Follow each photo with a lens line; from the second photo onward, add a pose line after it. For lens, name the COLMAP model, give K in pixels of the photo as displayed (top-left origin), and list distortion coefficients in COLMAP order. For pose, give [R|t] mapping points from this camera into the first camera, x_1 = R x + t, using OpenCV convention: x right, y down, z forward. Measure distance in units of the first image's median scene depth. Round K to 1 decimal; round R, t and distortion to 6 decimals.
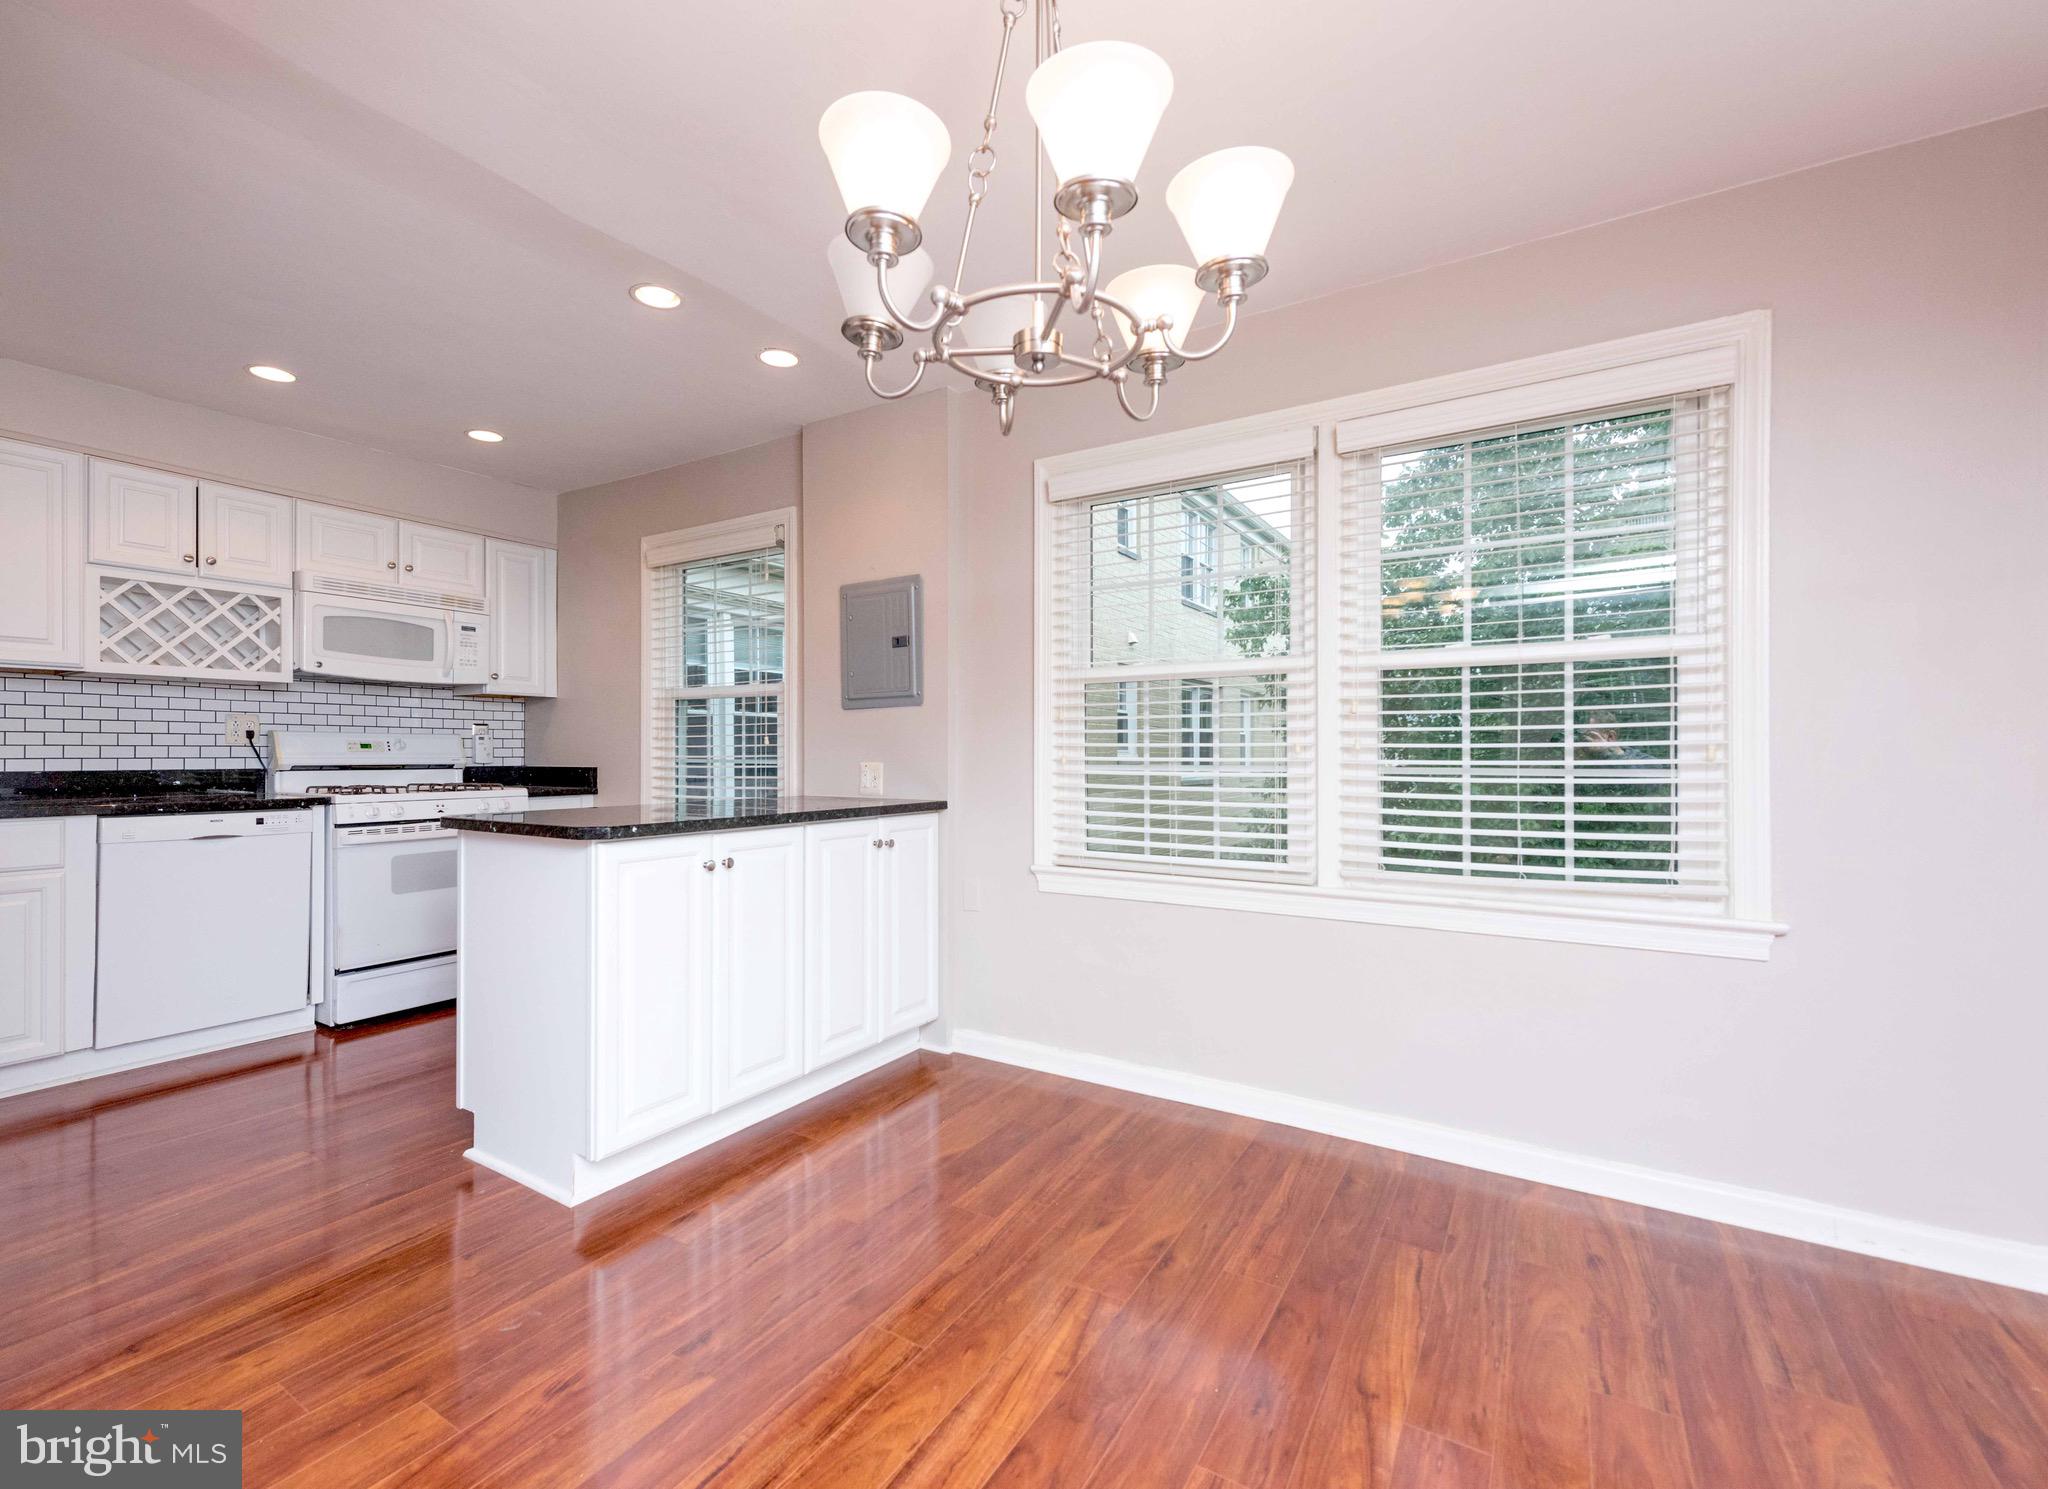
lens RADIAL K [[878.1, 0, 1015.6], [0, 878.1, 751.1], [0, 0, 1]] dist [0.030678, 0.000400]
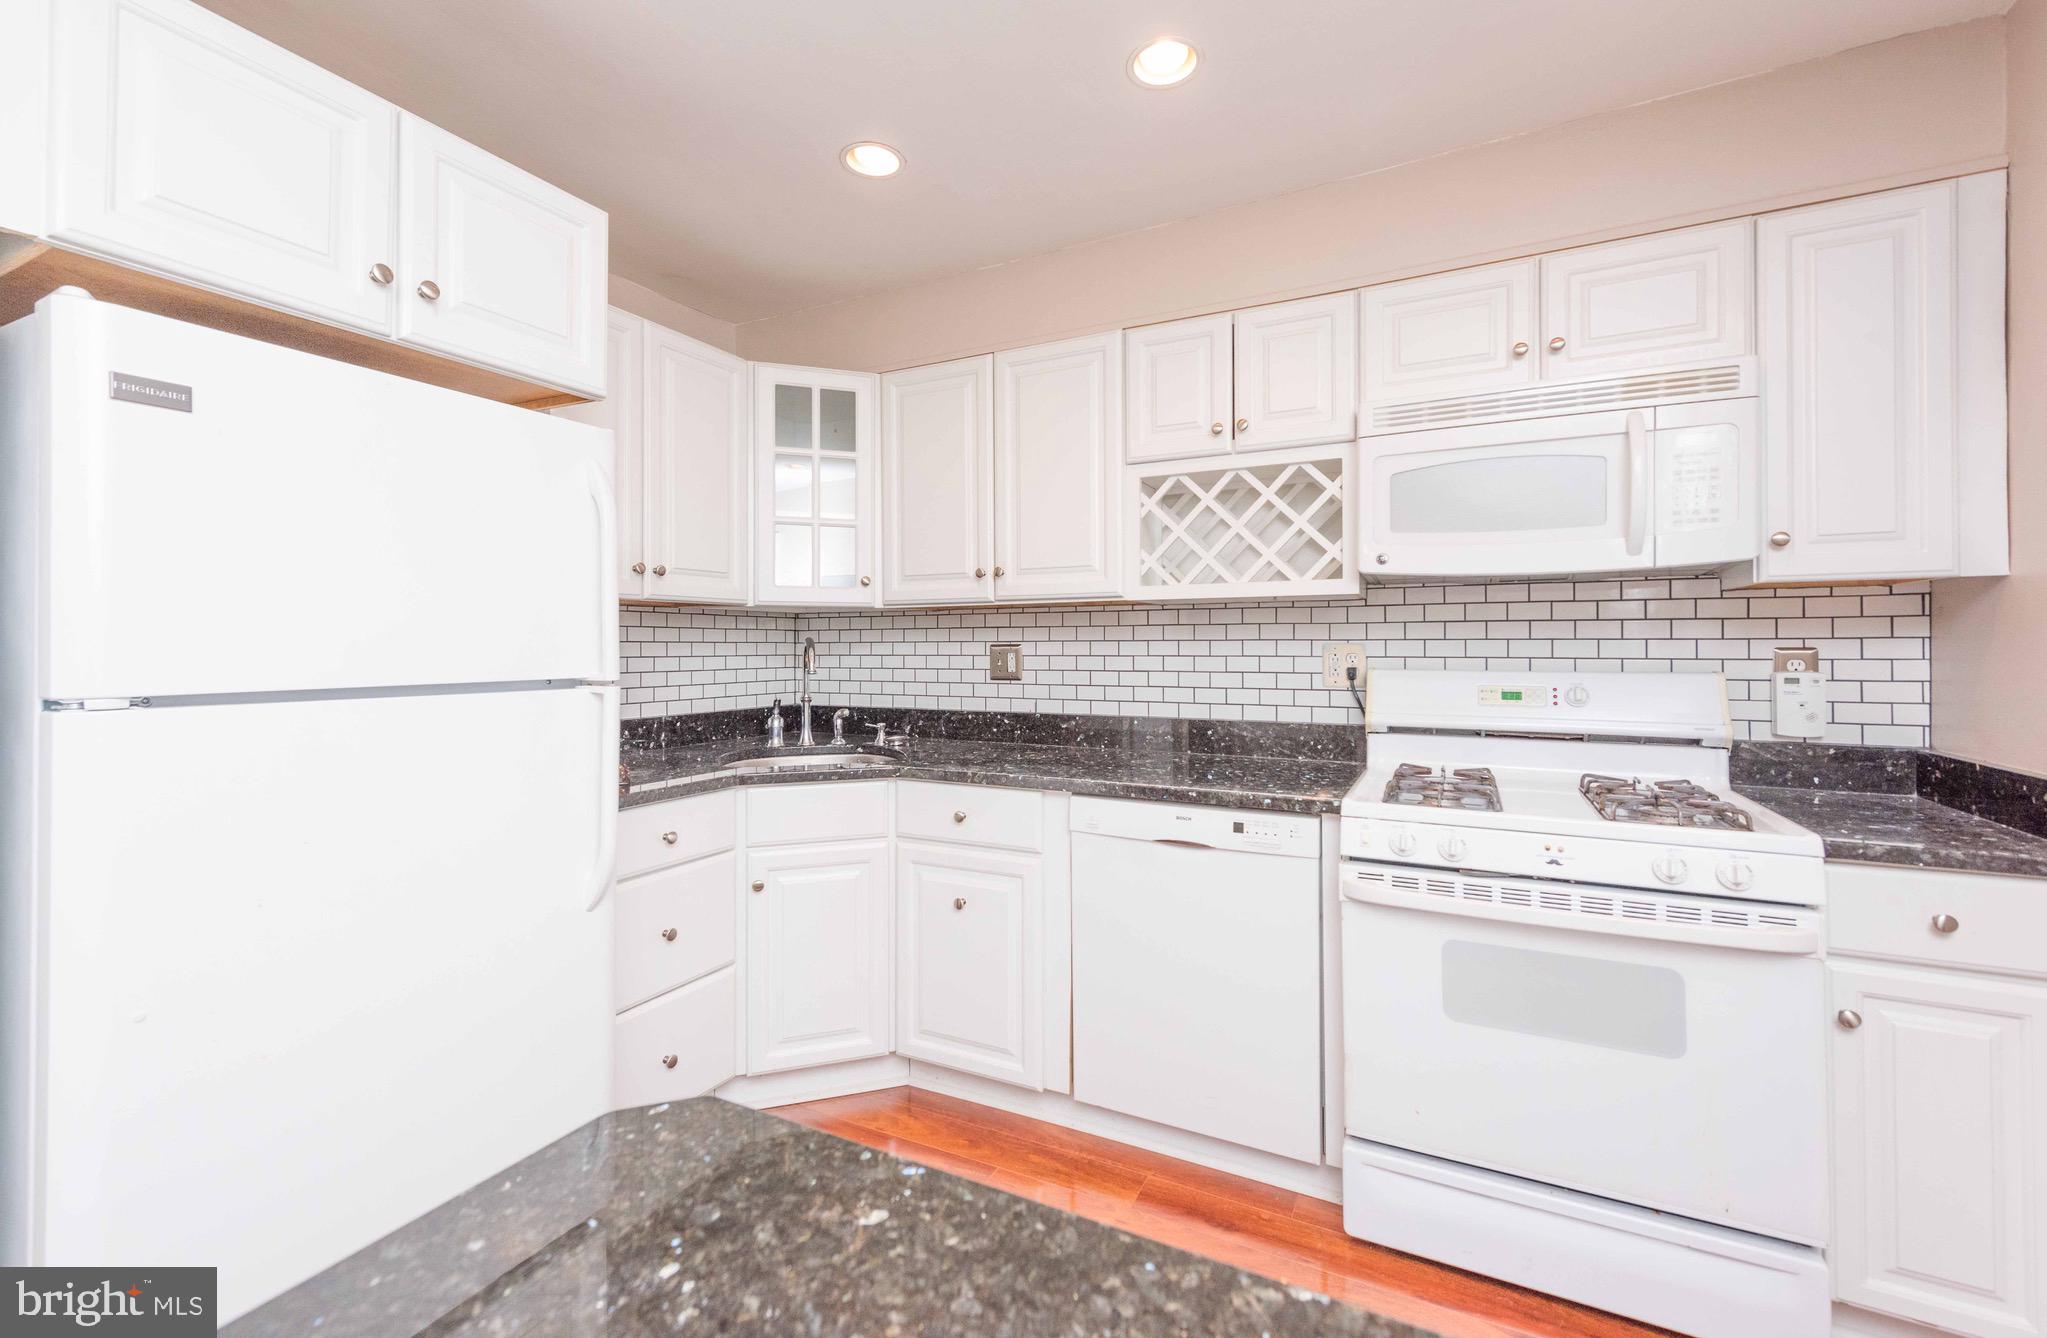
lens RADIAL K [[824.4, 0, 1009.5], [0, 824.4, 642.7], [0, 0, 1]] dist [0.003190, -0.000067]
pose [[0.056606, -0.004727, -0.998385, -0.259782], [0.002918, 0.999985, -0.004569, -0.041077], [0.998392, -0.002655, 0.056618, 0.729806]]
